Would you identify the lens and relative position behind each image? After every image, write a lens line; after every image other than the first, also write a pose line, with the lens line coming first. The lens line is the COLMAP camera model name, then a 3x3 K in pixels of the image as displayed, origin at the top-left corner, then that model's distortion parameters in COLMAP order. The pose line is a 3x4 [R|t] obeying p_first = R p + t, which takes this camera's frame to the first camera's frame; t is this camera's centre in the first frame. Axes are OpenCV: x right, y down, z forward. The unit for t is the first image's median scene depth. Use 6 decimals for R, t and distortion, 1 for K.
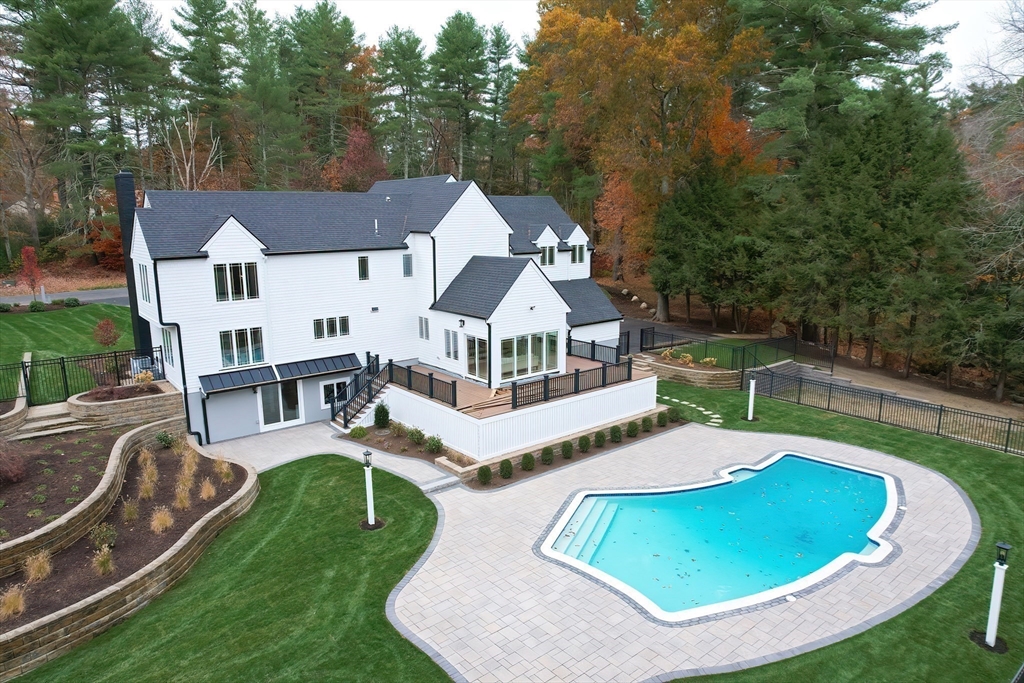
lens RADIAL K [[660.9, 0, 512.0], [0, 660.9, 341.5], [0, 0, 1]] dist [-0.066712, 0.064706]
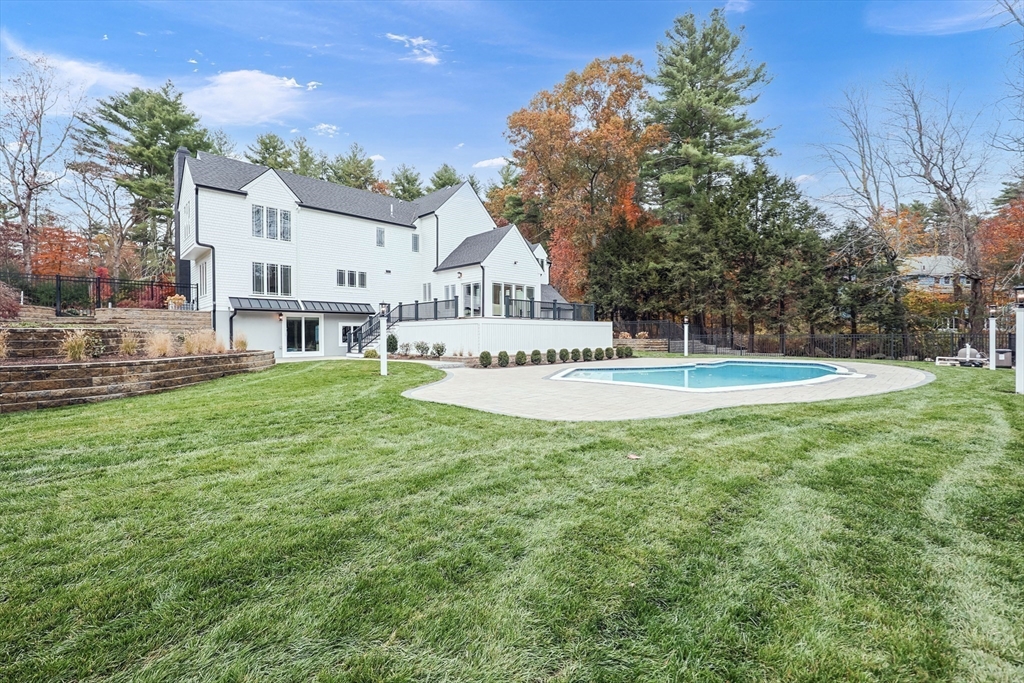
lens RADIAL K [[436.3, 0, 512.0], [0, 436.3, 341.5], [0, 0, 1]] dist [0.000468, -0.000250]
pose [[0.996025, 0.002684, 0.089032, -0.049486], [0.013913, 0.982589, -0.185273, 0.247024], [-0.087979, 0.185775, 0.978646, 0.201282]]
